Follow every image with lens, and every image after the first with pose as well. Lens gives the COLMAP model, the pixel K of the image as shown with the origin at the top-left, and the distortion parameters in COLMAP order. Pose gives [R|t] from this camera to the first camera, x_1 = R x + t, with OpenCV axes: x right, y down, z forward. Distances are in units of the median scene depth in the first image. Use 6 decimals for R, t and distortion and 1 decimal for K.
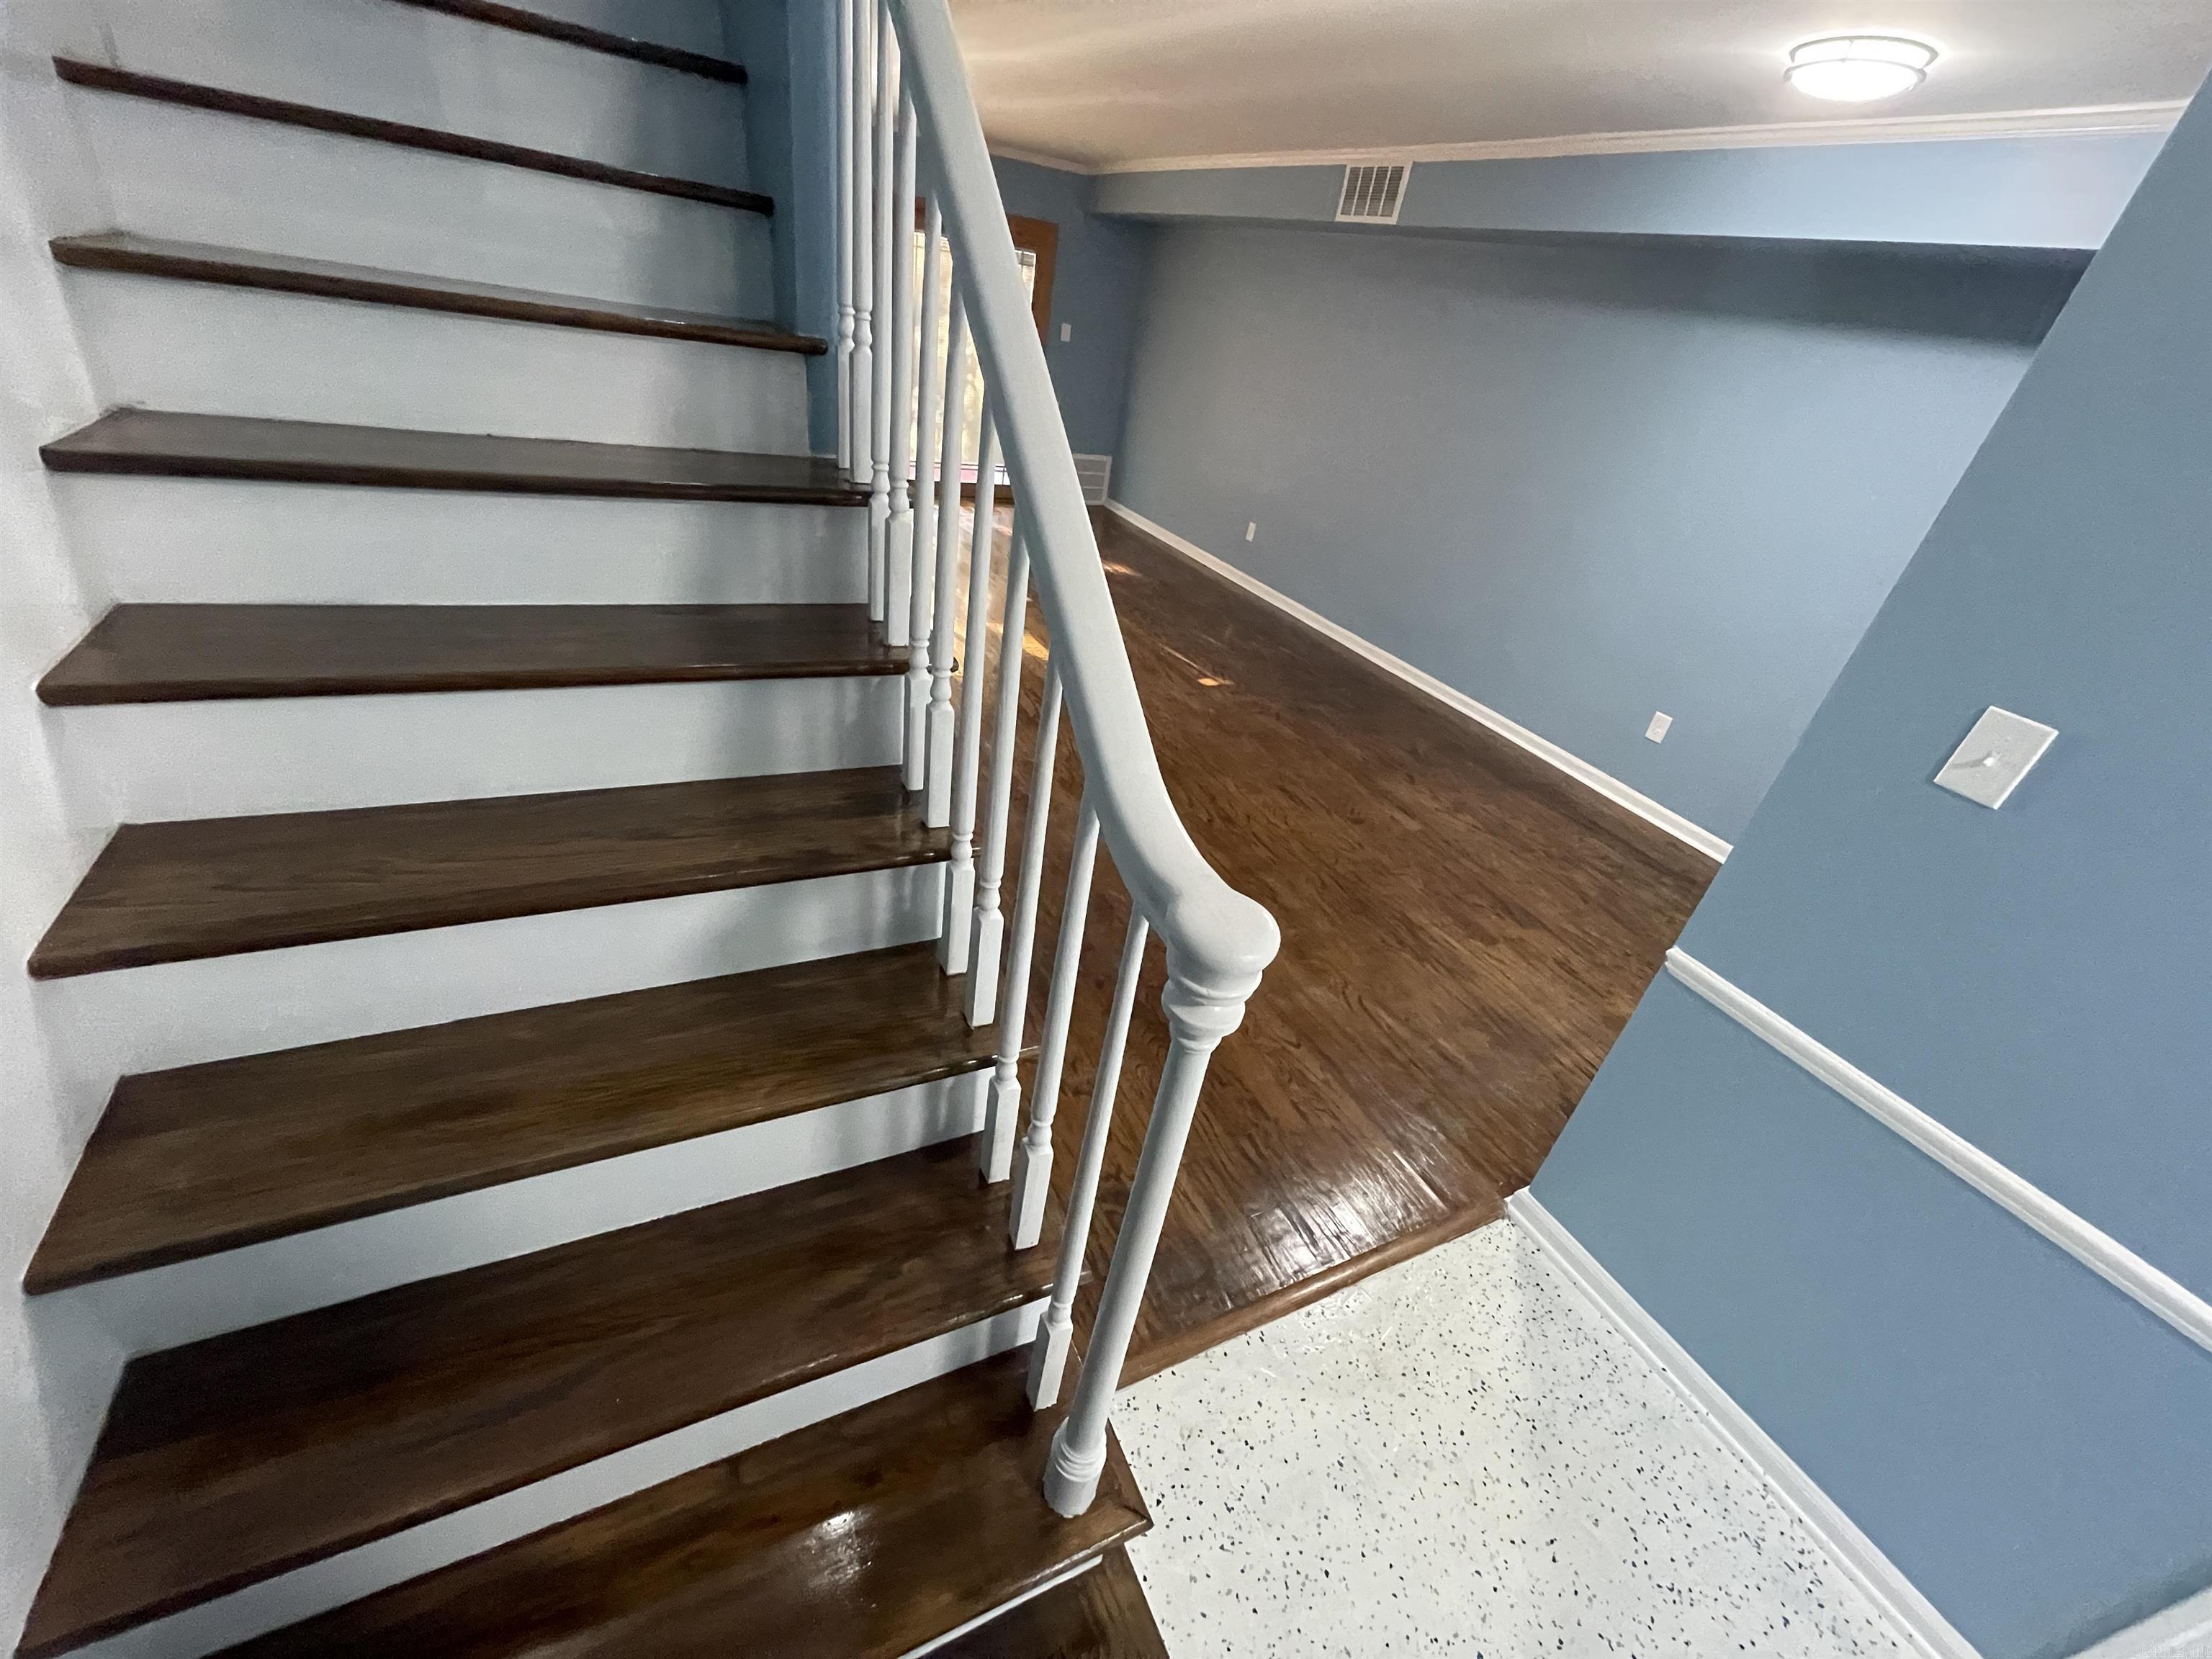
lens RADIAL K [[897.5, 0, 1096.9], [0, 897.5, 828.7], [0, 0, 1]] dist [-0.000353, 0.001023]
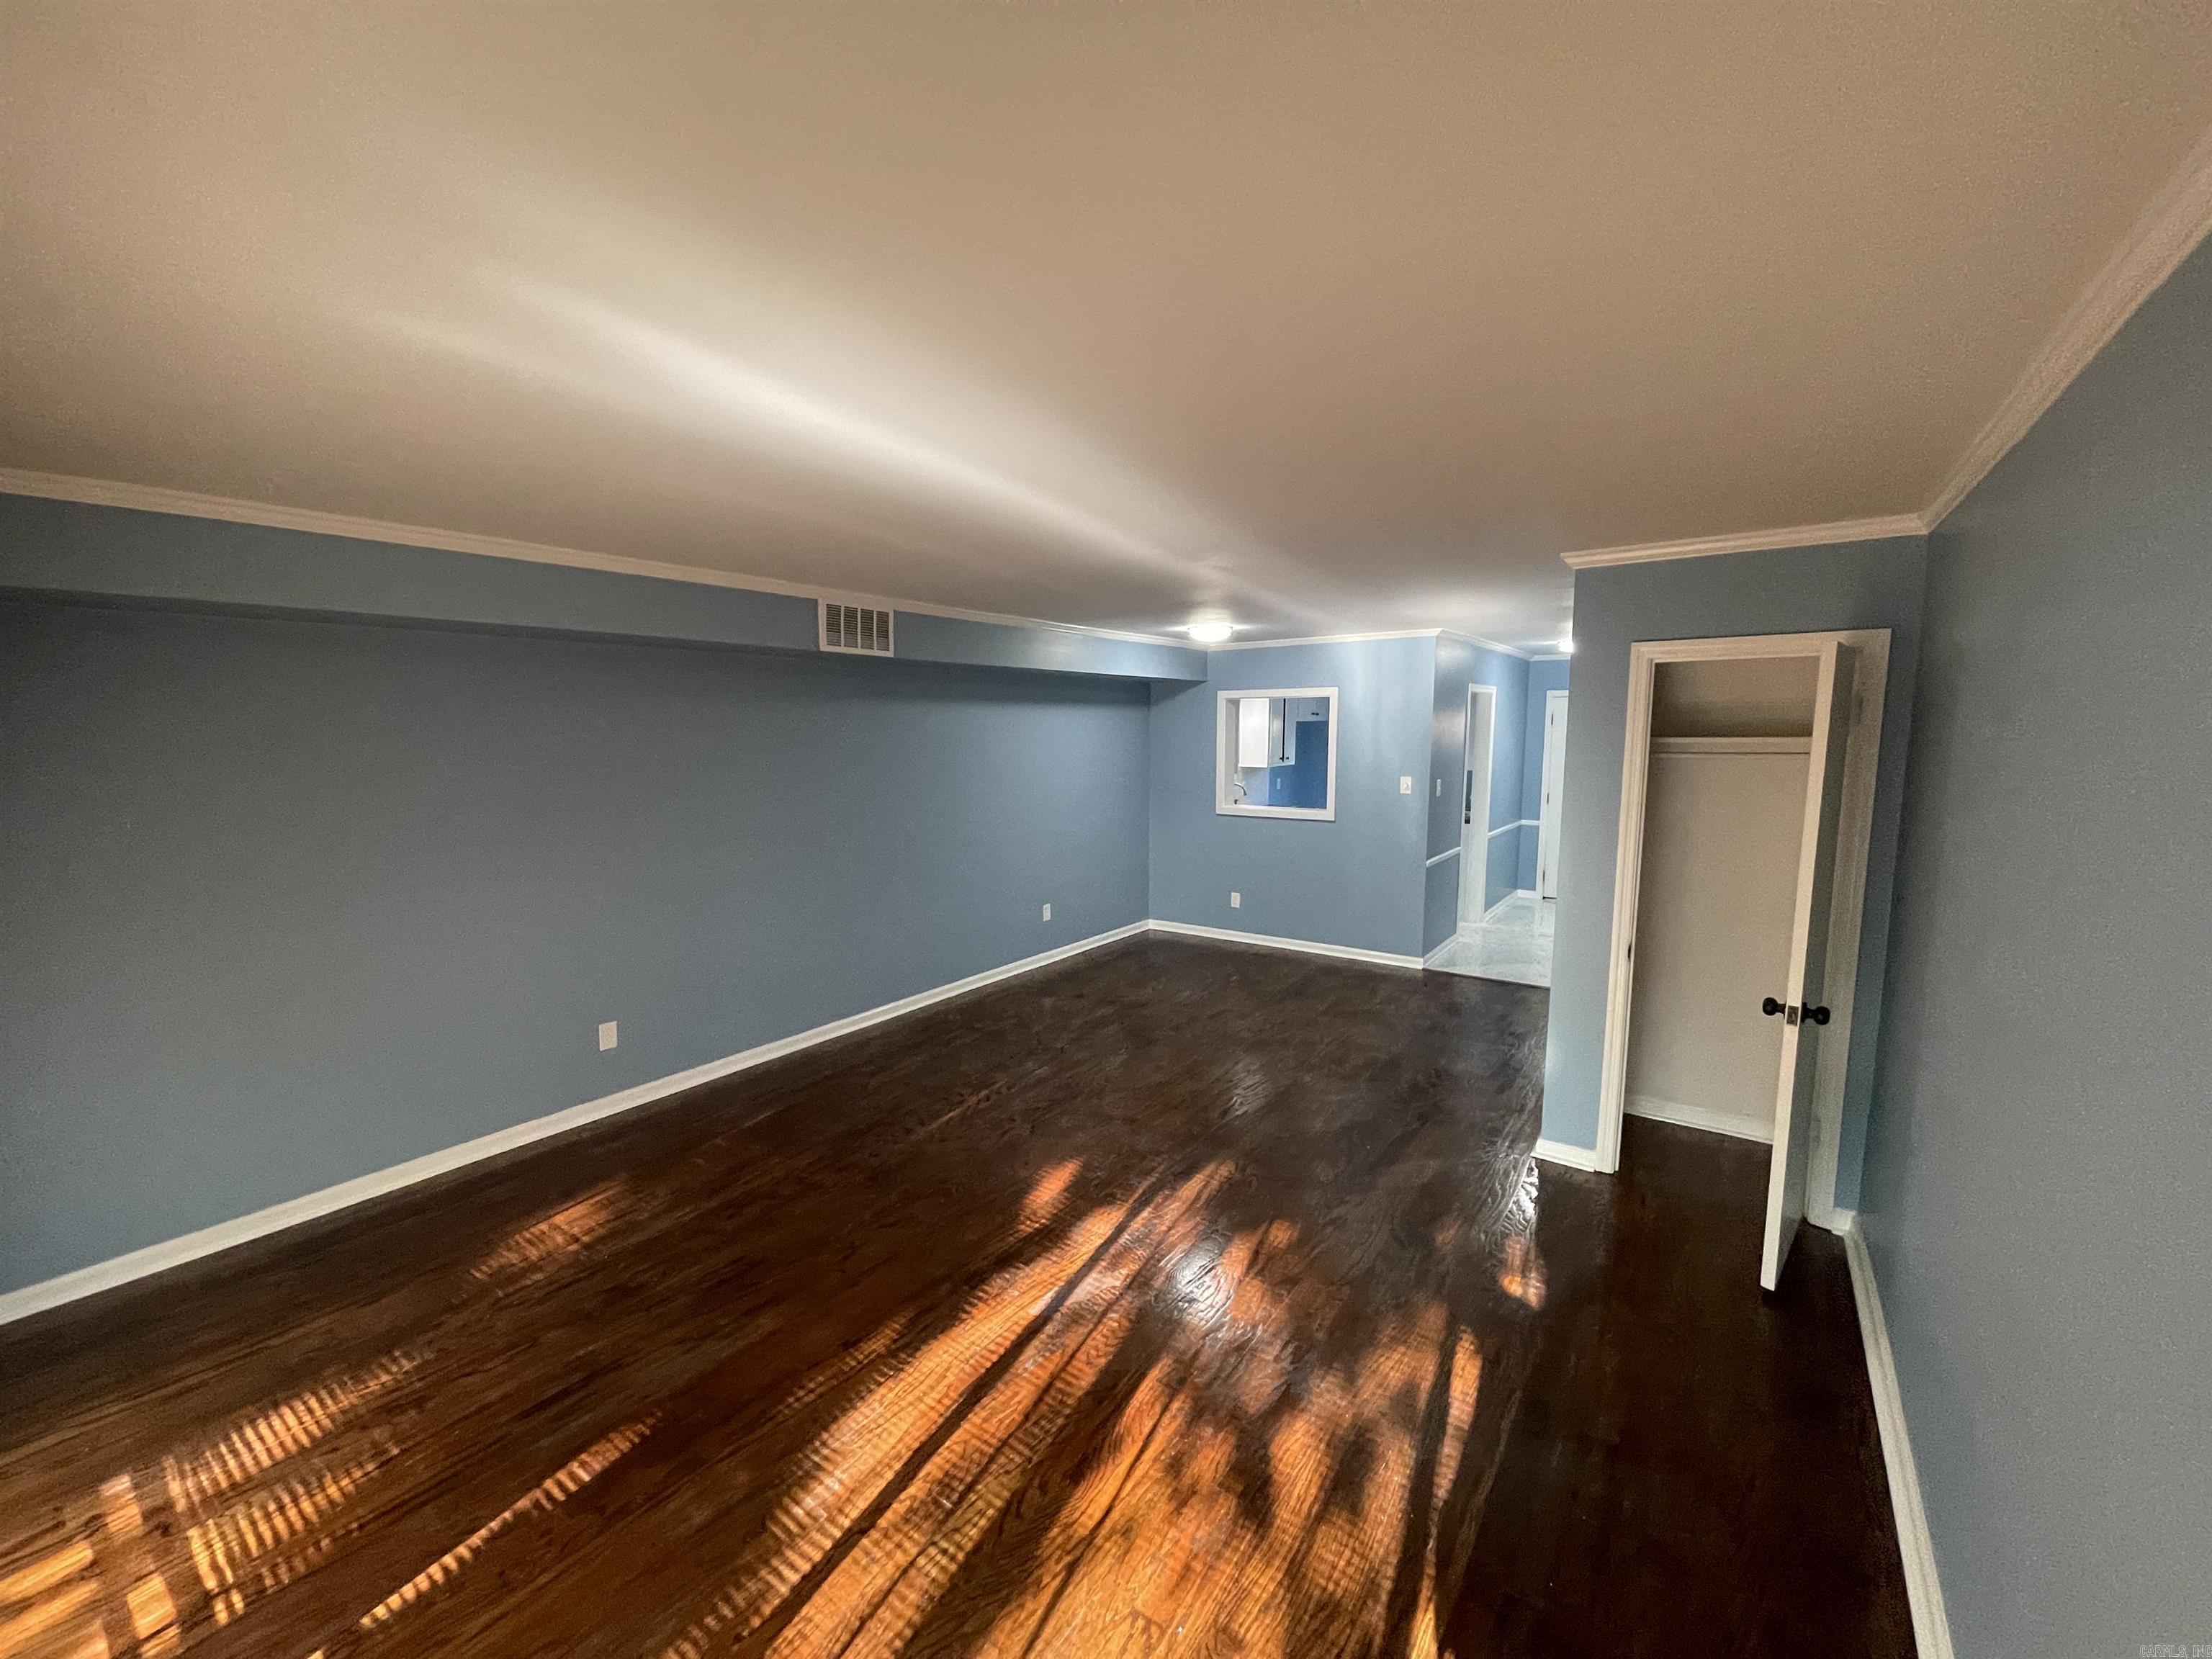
lens RADIAL K [[897.5, 0, 1096.9], [0, 897.5, 828.7], [0, 0, 1]] dist [-0.000353, 0.001023]
pose [[-0.462481, -0.234225, 0.855131, -0.761432], [0.410816, 0.798086, 0.440782, -0.872693], [-0.785711, 0.555155, -0.272877, 1.200467]]
